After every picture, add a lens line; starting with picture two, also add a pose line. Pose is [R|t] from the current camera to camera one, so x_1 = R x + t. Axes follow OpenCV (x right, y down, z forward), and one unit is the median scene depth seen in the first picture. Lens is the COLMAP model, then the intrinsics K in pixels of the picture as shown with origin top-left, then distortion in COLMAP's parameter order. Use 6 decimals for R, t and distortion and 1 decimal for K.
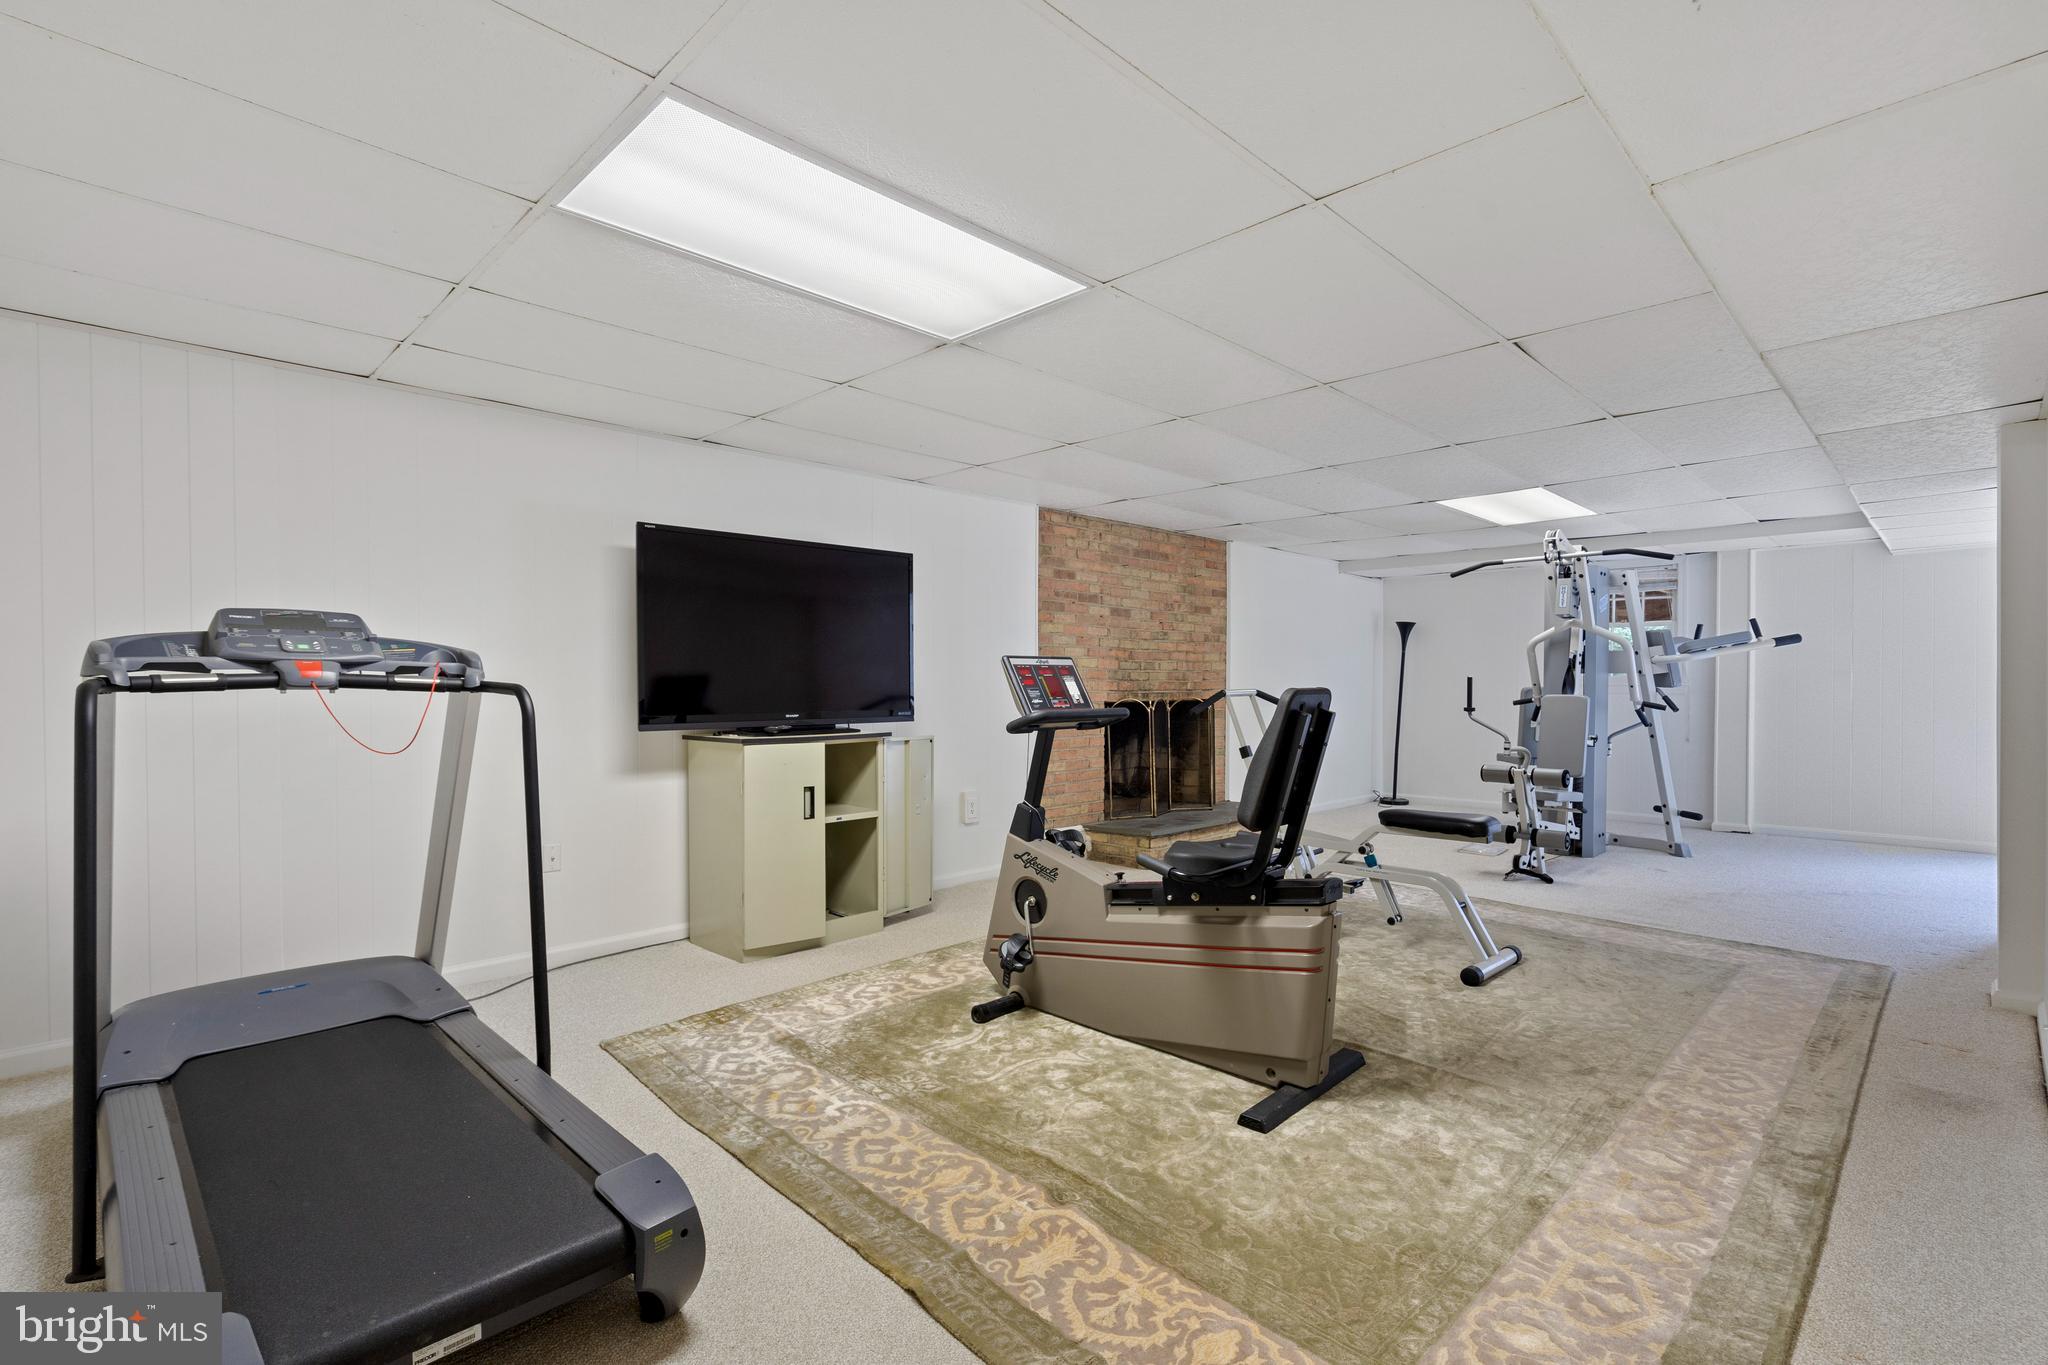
lens RADIAL K [[934.0, 0, 1011.4], [0, 934.0, 683.5], [0, 0, 1]] dist [0.000609, 0.000882]
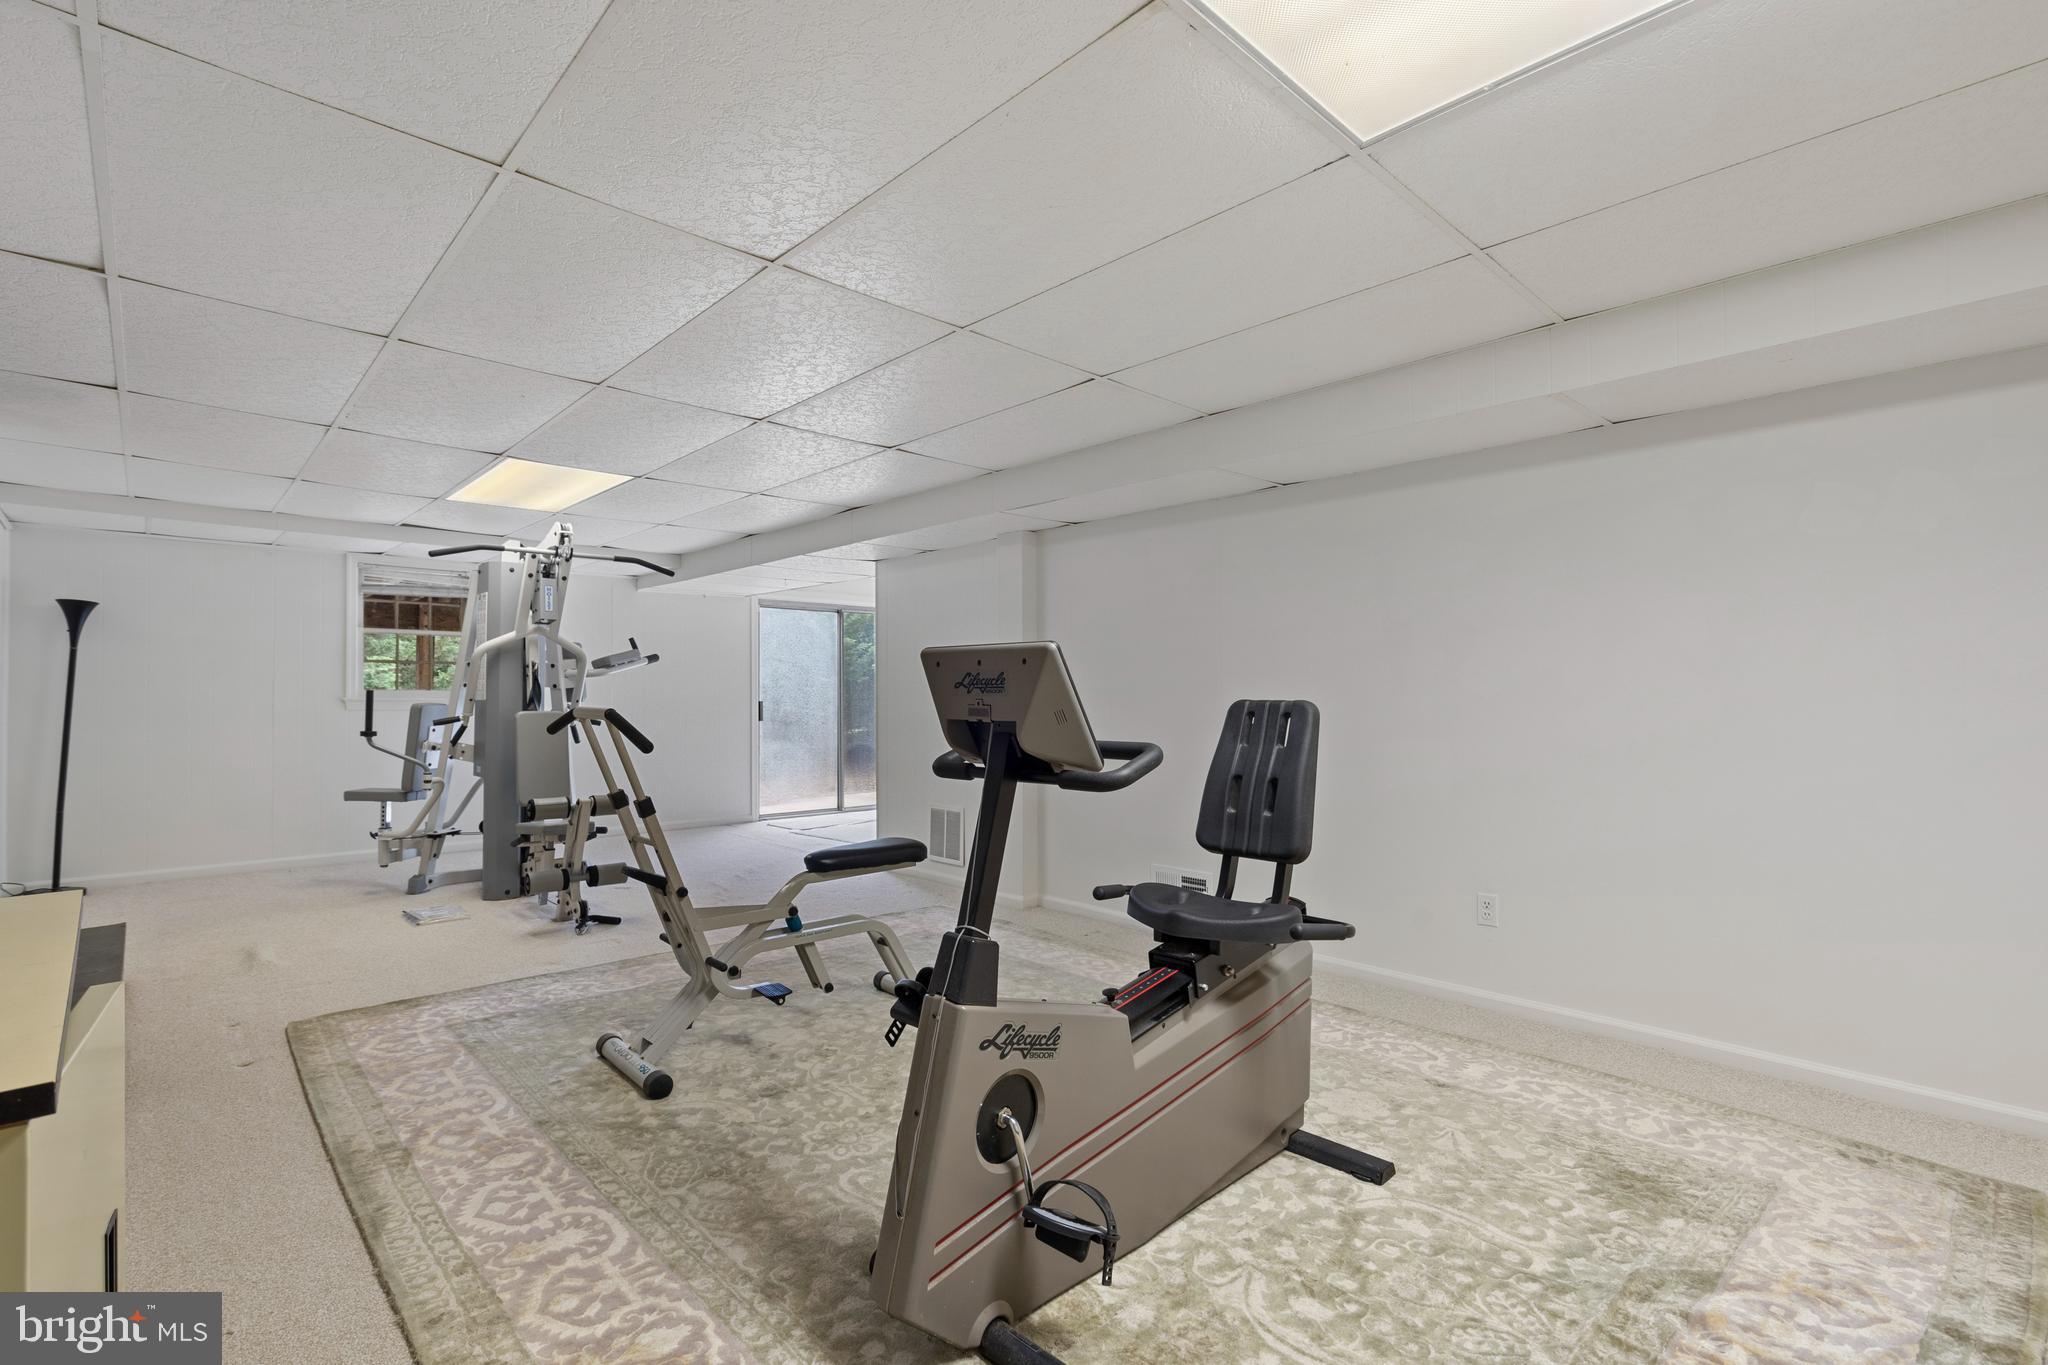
lens RADIAL K [[934.0, 0, 1022.6], [0, 934.0, 677.6], [0, 0, 1]] dist [0.000609, 0.000882]
pose [[0.022779, 0.020917, 0.999522, -0.499102], [0.003501, 0.999773, -0.021003, 0.001321], [-0.999734, 0.003978, 0.022701, 0.982206]]
